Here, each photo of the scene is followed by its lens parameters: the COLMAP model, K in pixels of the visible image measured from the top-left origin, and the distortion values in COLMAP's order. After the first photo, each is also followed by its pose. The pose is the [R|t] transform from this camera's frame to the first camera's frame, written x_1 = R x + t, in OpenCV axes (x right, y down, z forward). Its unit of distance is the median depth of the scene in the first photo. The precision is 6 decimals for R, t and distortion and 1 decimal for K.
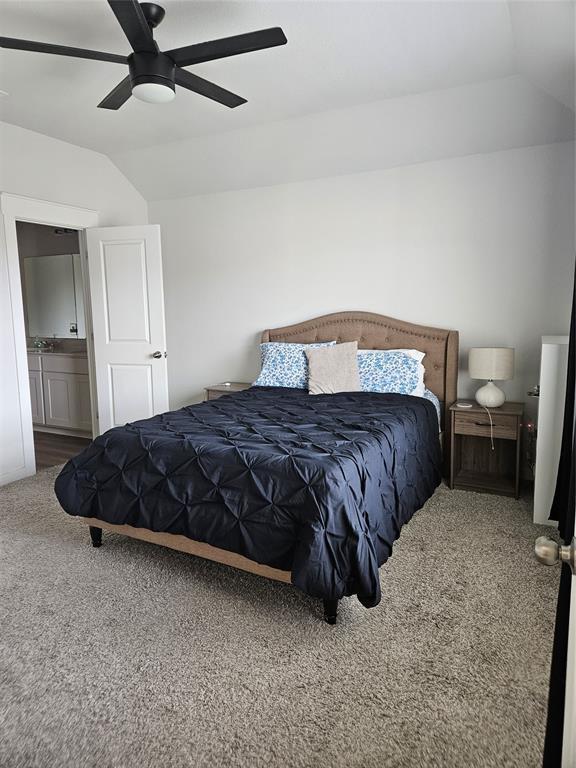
lens RADIAL K [[509.1, 0, 283.4], [0, 509.1, 387.9], [0, 0, 1]] dist [0.056048, -0.025787]
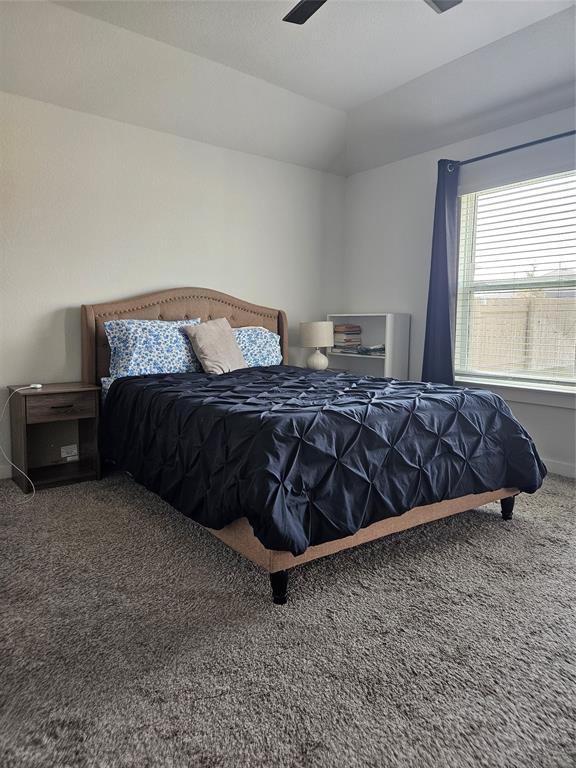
lens RADIAL K [[509.1, 0, 283.2], [0, 509.1, 376.7], [0, 0, 1]] dist [0.056048, -0.025787]
pose [[0.407242, -0.076304, 0.910127, -0.664669], [0.137105, 0.990319, 0.021679, 0.011616], [-0.902970, 0.115955, 0.413762, 0.507417]]
